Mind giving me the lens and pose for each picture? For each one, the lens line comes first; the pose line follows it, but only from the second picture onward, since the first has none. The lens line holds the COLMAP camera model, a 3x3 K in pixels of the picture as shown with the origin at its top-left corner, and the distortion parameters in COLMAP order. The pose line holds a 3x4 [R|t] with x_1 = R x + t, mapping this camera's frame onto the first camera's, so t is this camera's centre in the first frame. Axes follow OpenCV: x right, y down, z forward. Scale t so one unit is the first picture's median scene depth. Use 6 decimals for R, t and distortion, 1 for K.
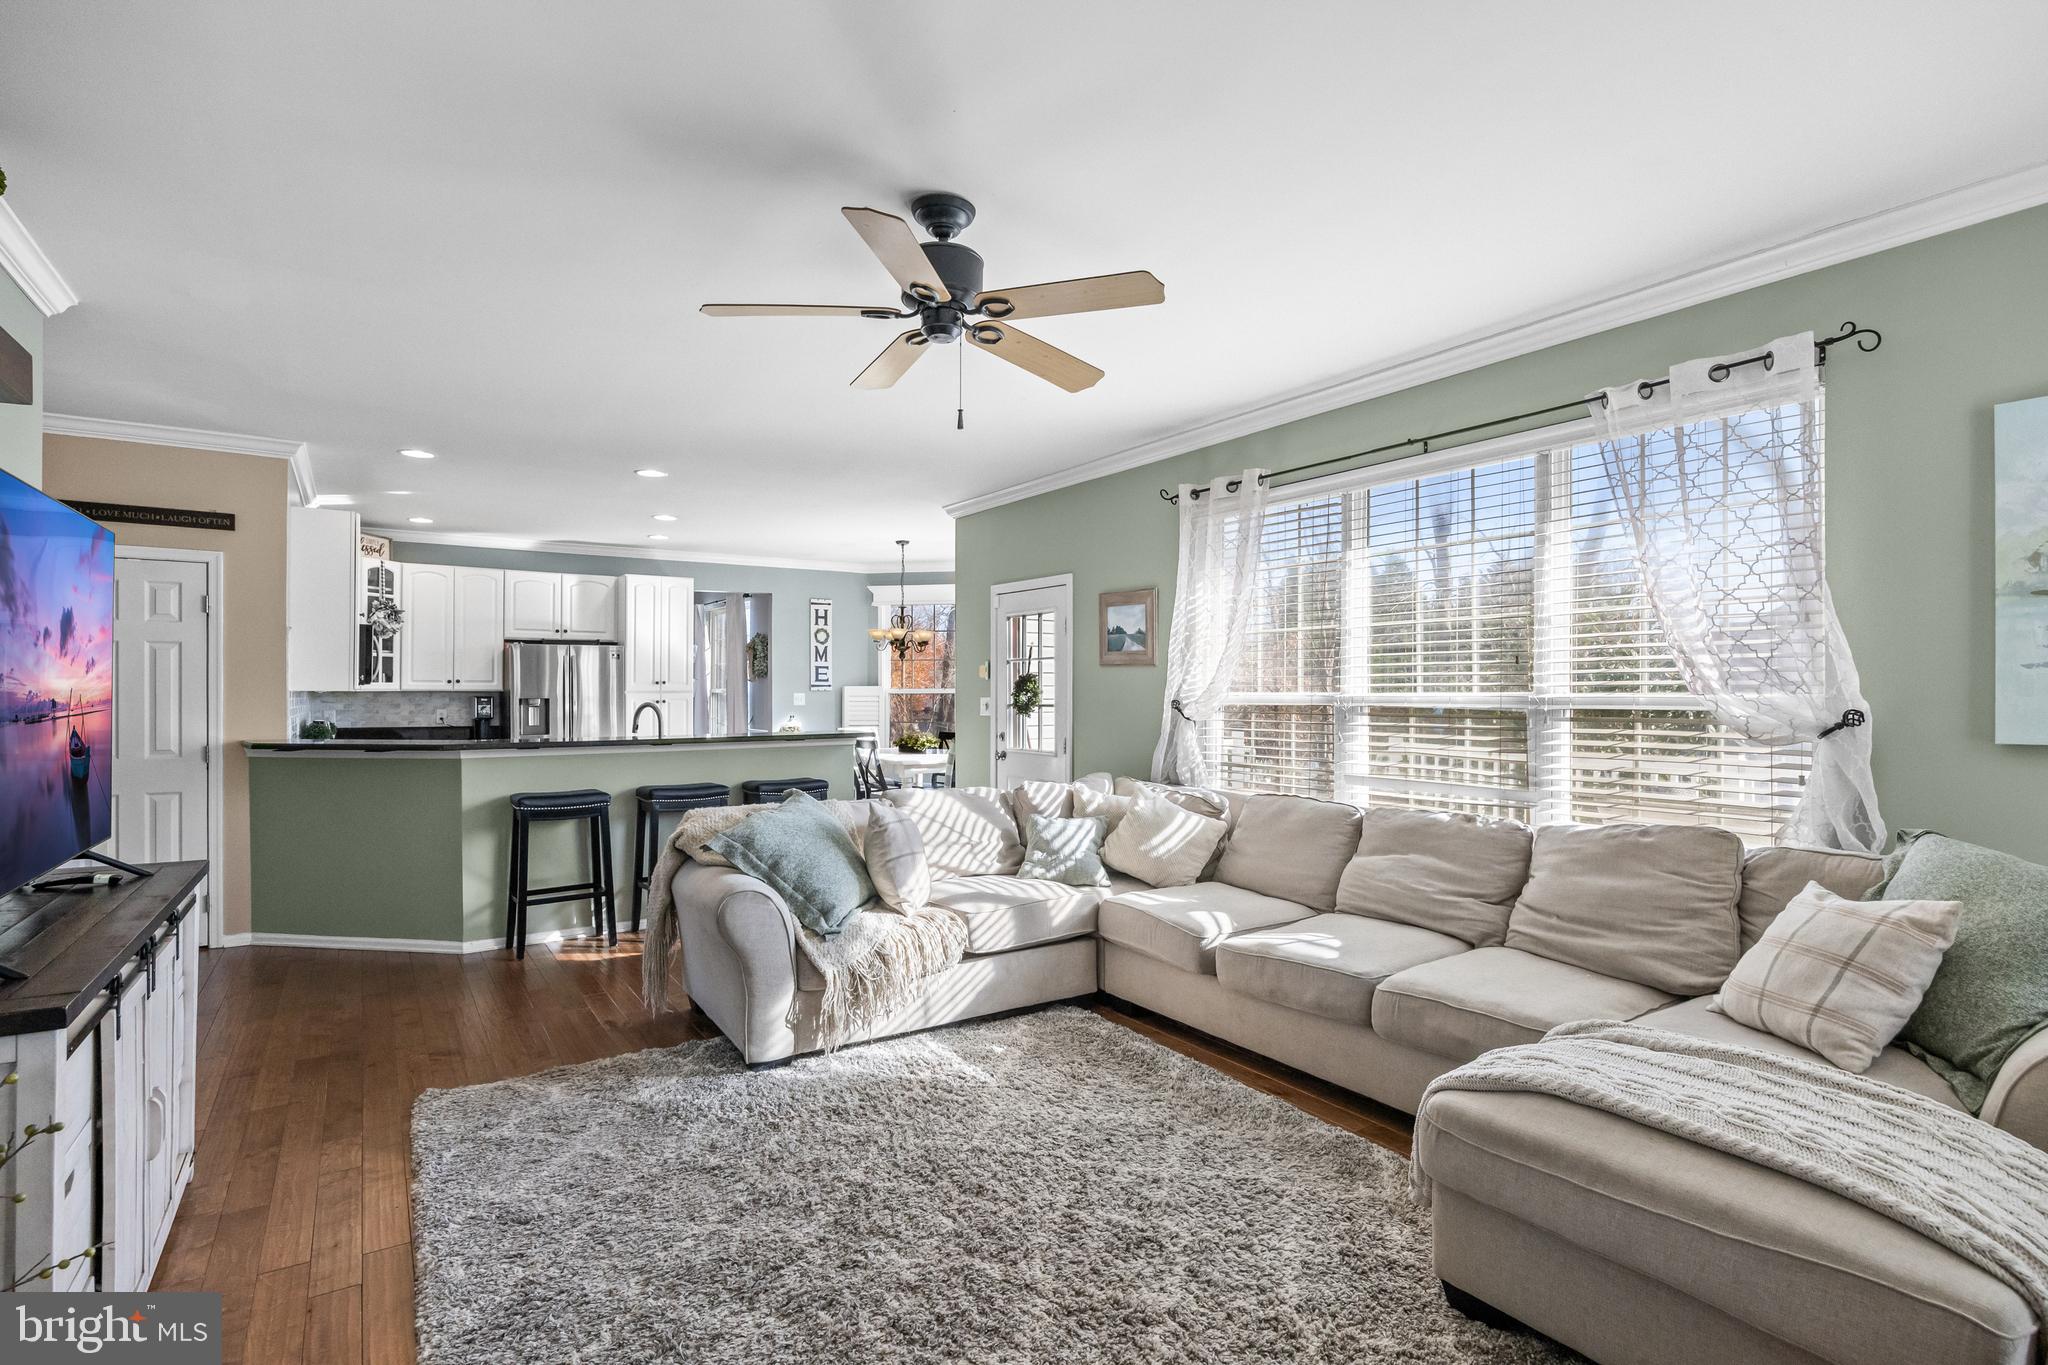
lens RADIAL K [[967.2, 0, 1024.0], [0, 967.2, 682.5], [0, 0, 1]] dist [-0.001220, 0.000005]
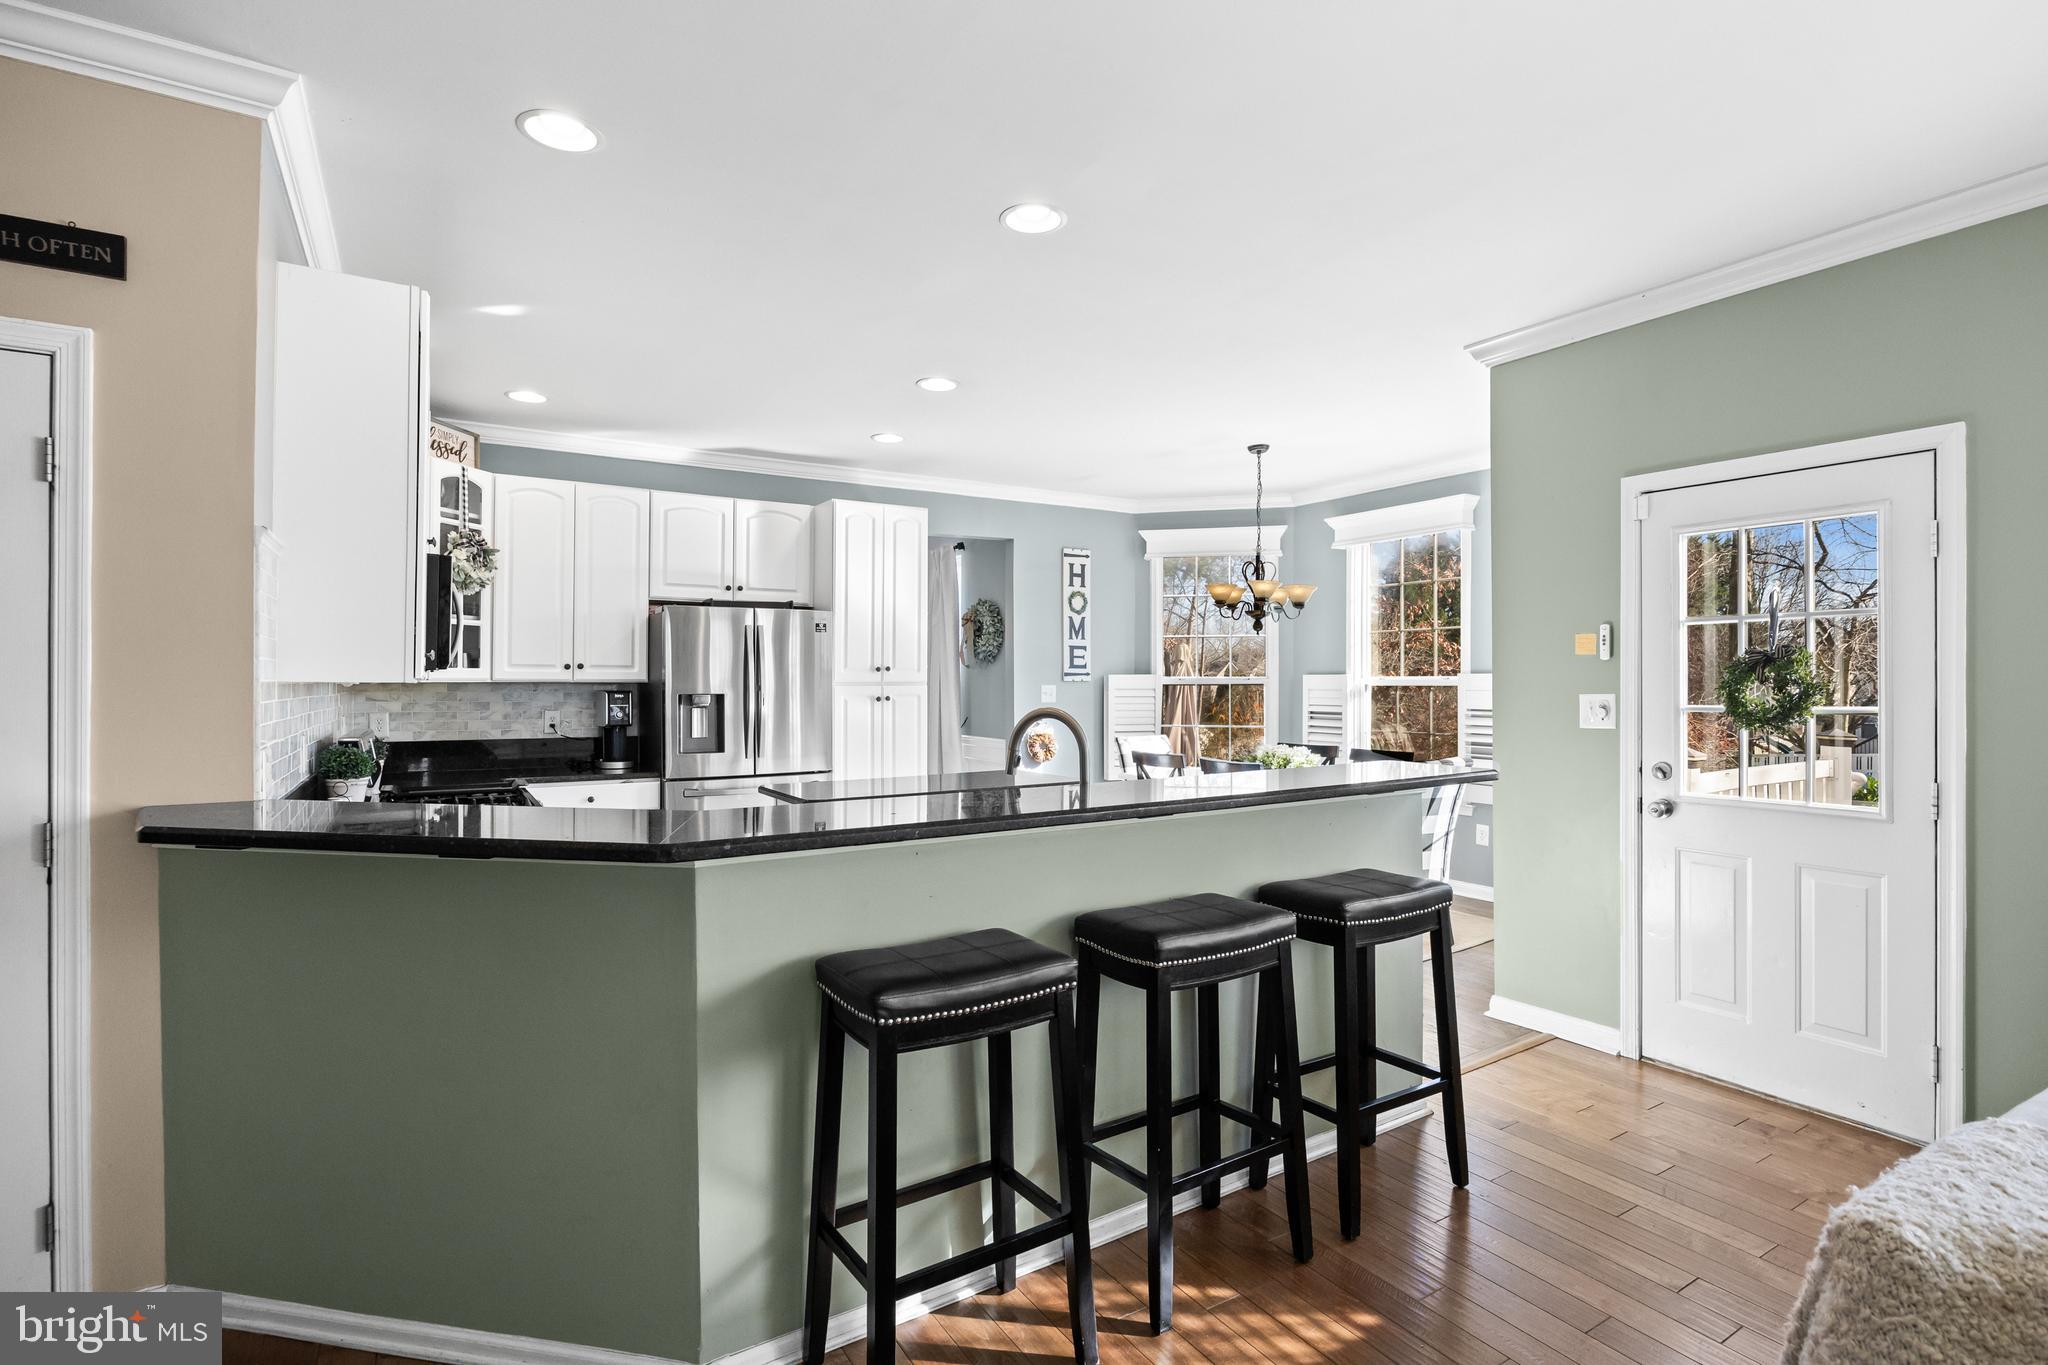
lens RADIAL K [[951.0, 0, 1029.0], [0, 951.0, 669.5], [0, 0, 1]] dist [-0.011829, -0.000786]
pose [[0.999364, -0.000942, -0.035648, -0.281183], [0.000801, 0.999992, -0.003980, 0.003424], [0.035651, 0.003949, 0.999356, 0.409418]]
